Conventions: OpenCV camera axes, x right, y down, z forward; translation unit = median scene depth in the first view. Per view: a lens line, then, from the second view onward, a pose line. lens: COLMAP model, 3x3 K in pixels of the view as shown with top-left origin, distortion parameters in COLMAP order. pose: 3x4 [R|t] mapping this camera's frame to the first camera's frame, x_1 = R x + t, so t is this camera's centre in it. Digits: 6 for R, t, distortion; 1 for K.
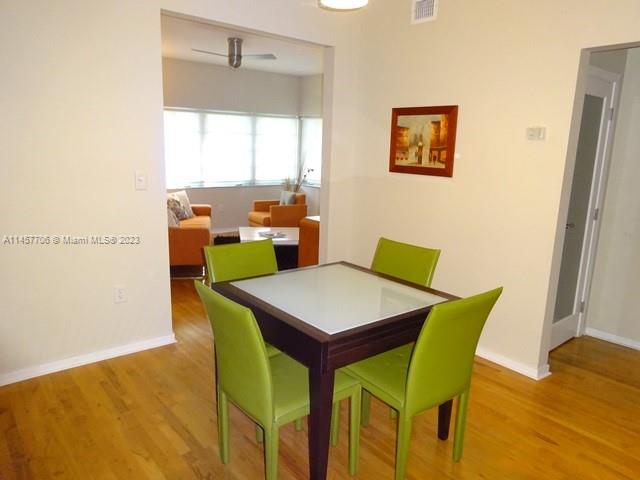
lens RADIAL K [[467.3, 0, 320.0], [0, 467.3, 240.0], [0, 0, 1]] dist [-0.067476, 0.000582]
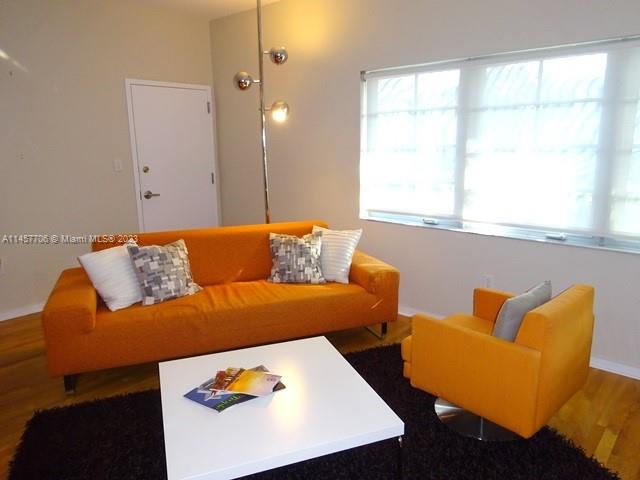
lens RADIAL K [[467.3, 0, 320.0], [0, 467.3, 240.0], [0, 0, 1]] dist [-0.067476, 0.000582]
pose [[0.153384, 0.170187, -0.973401, 0.173089], [-0.176931, 0.973869, 0.142389, -0.142073], [0.972198, 0.150384, 0.179487, 0.766717]]
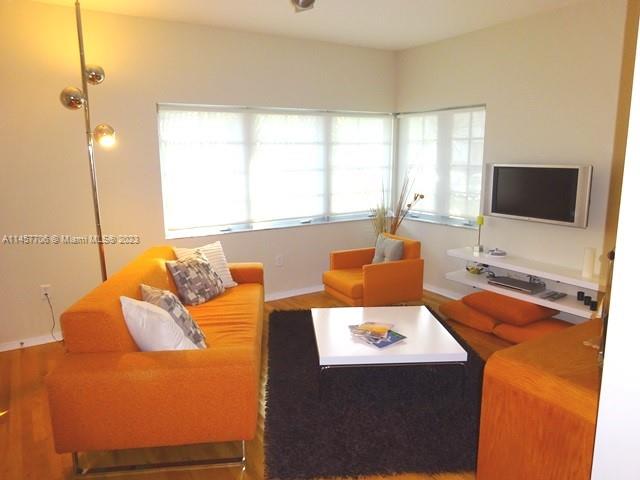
lens RADIAL K [[467.3, 0, 320.0], [0, 467.3, 240.0], [0, 0, 1]] dist [-0.067476, 0.000582]
pose [[0.992458, -0.019354, -0.121049, -0.080343], [0.017462, 0.999709, -0.016673, -0.086068], [0.121337, 0.014433, 0.992506, 0.374124]]
